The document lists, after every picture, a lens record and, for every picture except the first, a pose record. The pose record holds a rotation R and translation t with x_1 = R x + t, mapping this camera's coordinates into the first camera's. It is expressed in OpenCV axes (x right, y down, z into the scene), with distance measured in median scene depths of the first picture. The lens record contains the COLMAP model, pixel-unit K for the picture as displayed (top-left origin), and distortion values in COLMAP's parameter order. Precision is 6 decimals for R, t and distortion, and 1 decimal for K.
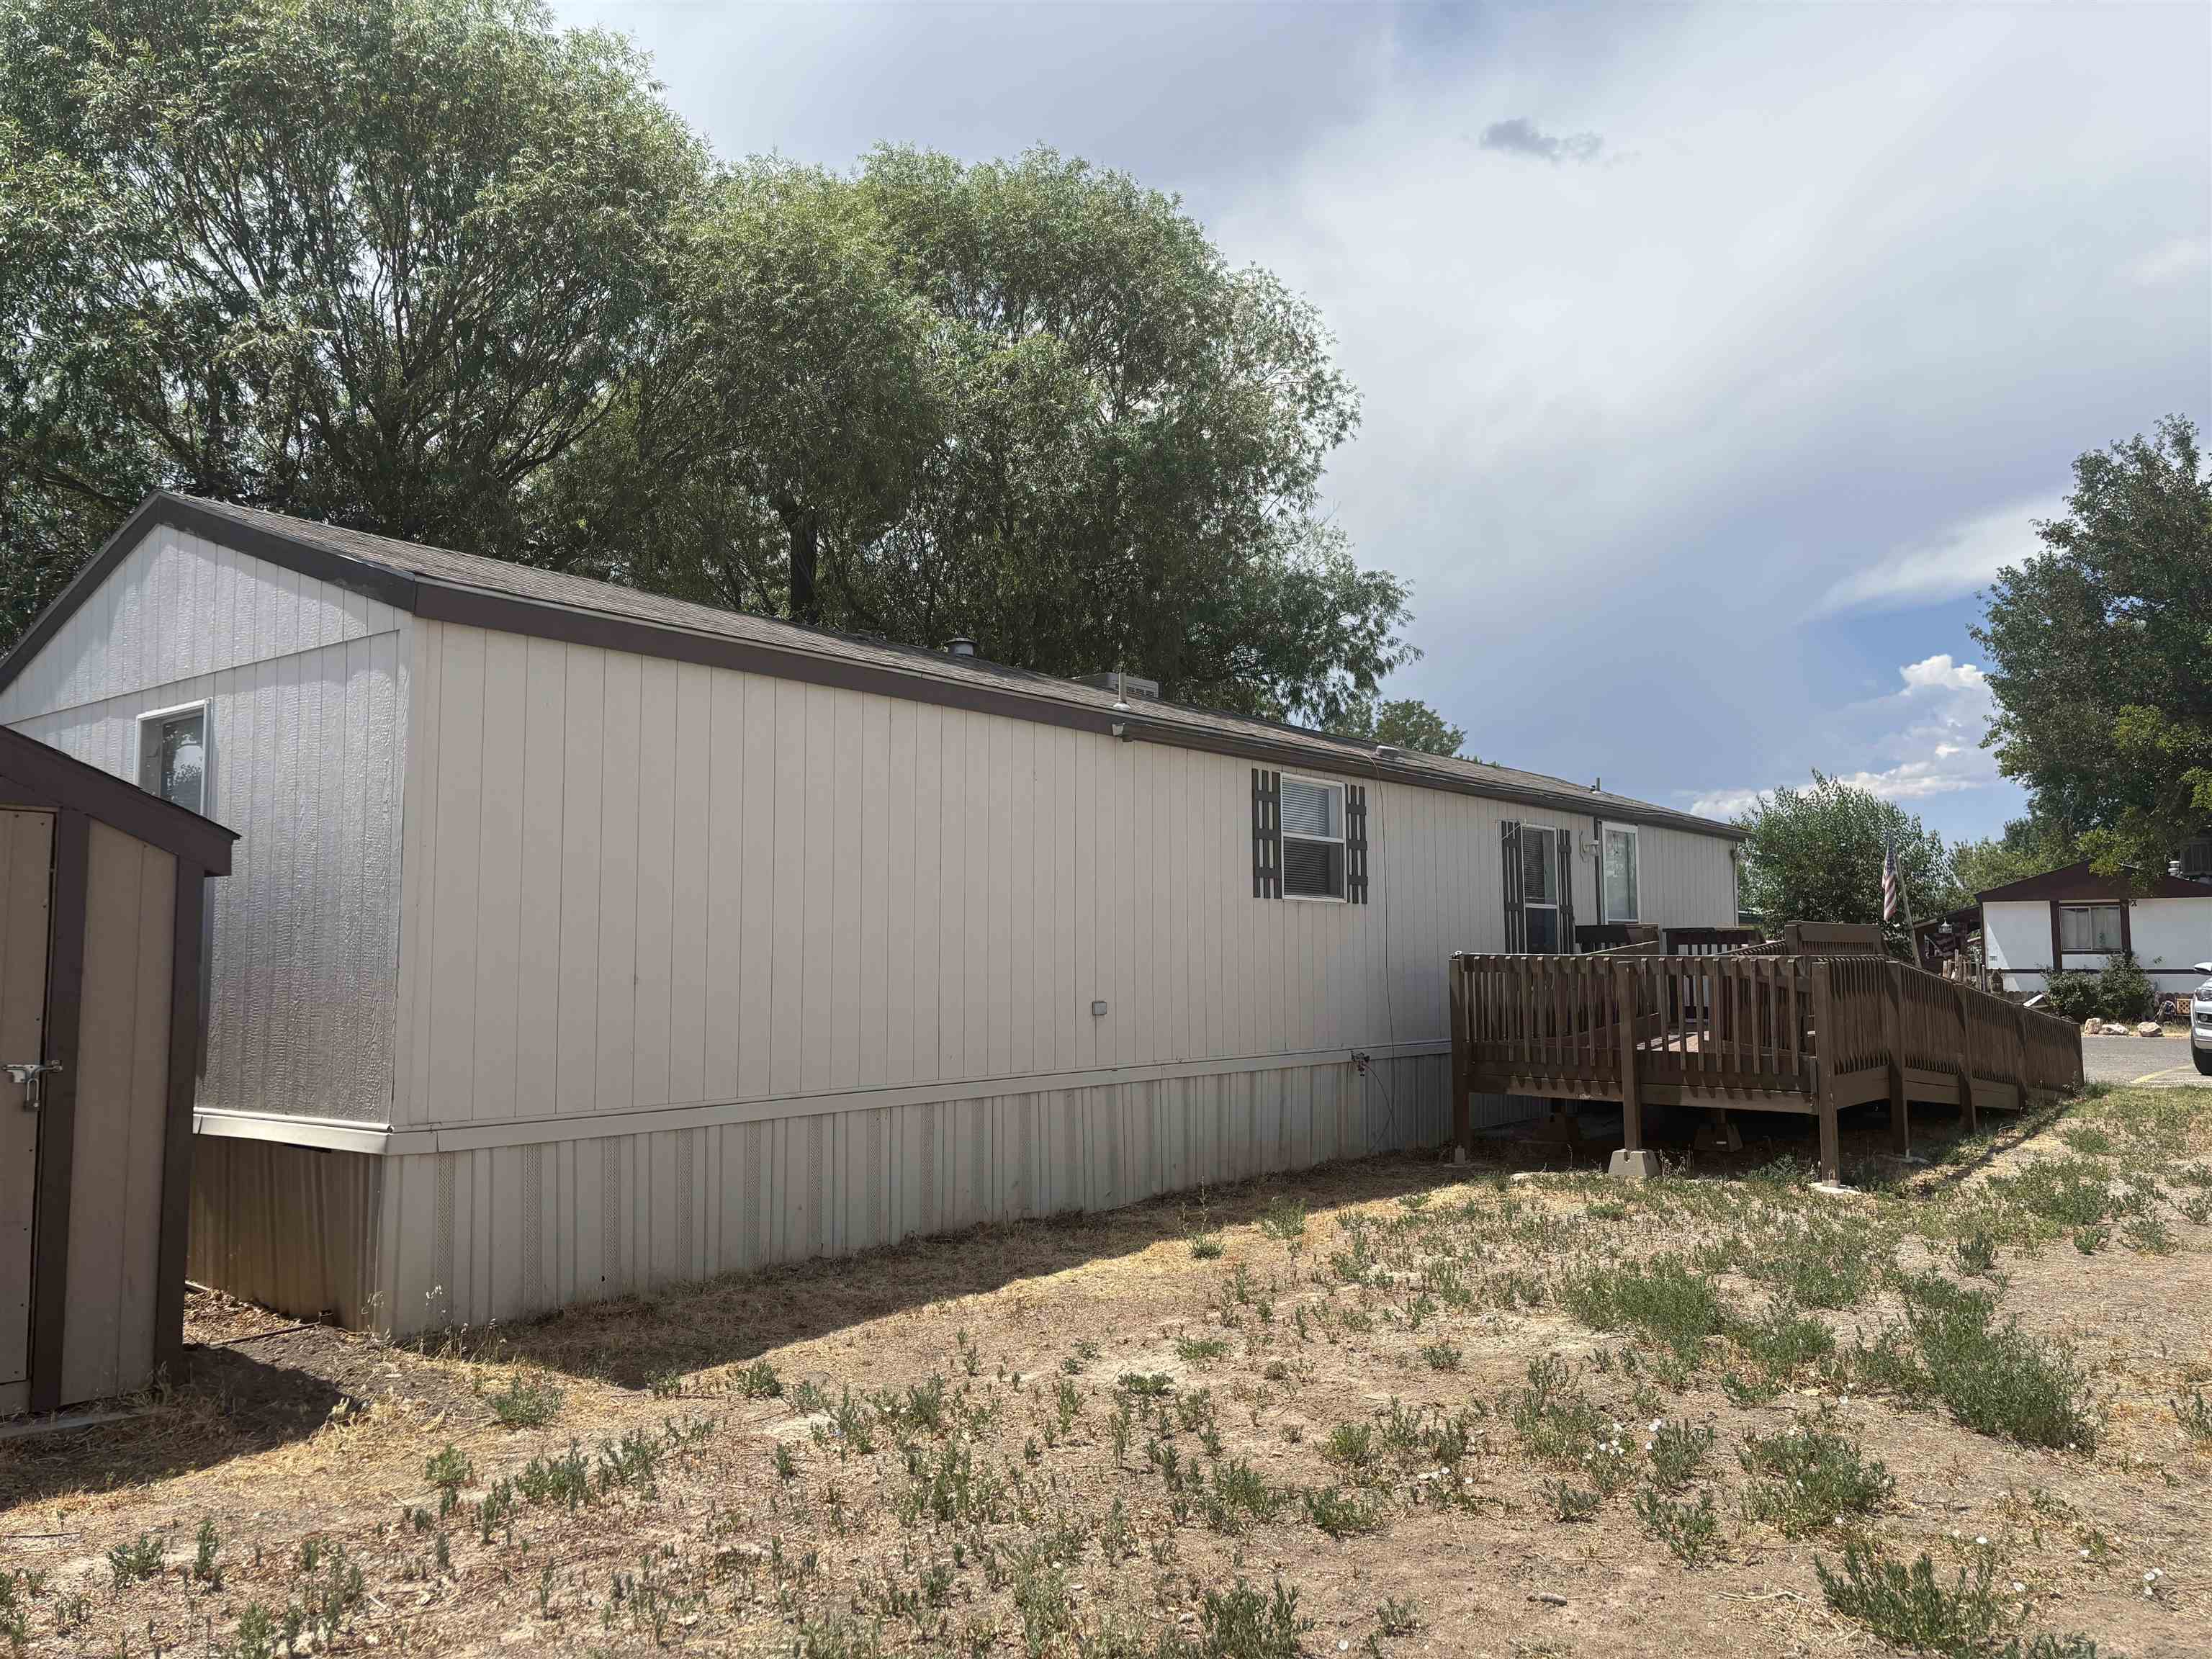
lens RADIAL K [[1652.4, 0, 1107.0], [0, 1652.4, 827.5], [0, 0, 1]] dist [0.002858, 0.000491]
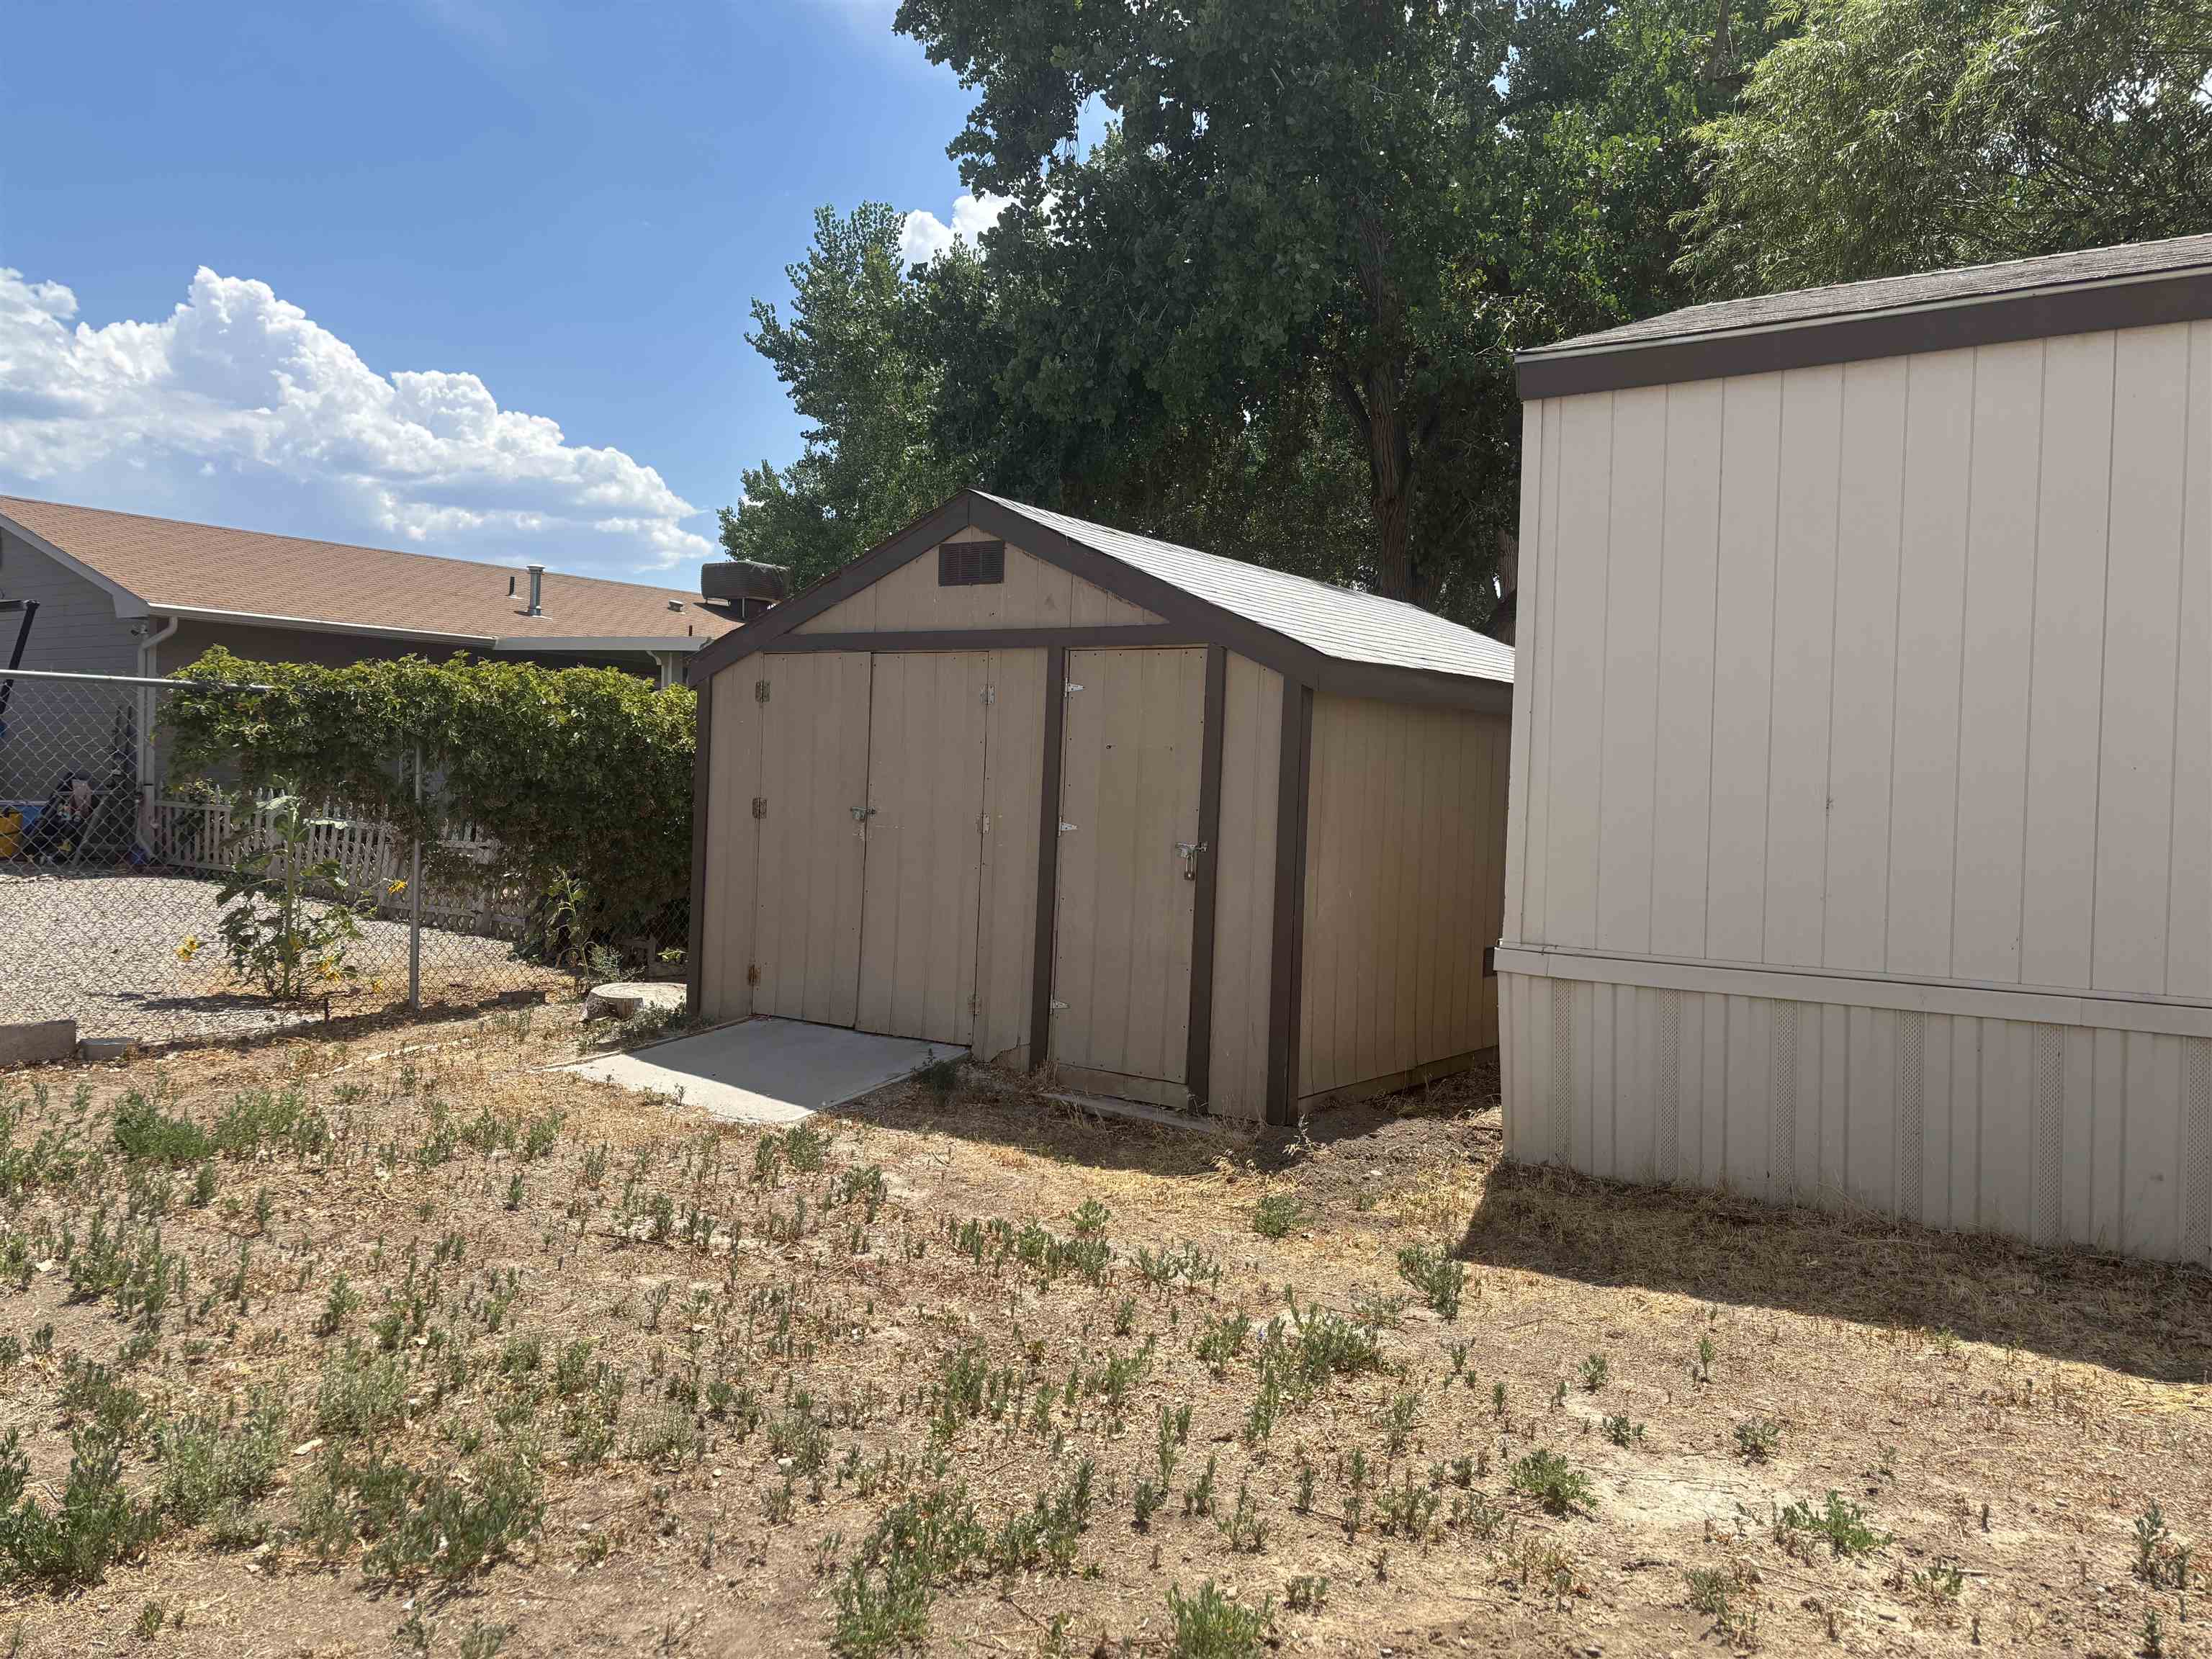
lens RADIAL K [[1652.4, 0, 1105.4], [0, 1652.4, 828.5], [0, 0, 1]] dist [0.002858, 0.000491]
pose [[0.056141, 0.043622, -0.997469, 0.462695], [0.061246, 0.997013, 0.047049, 0.049509], [0.996543, -0.063732, 0.053301, 0.642581]]
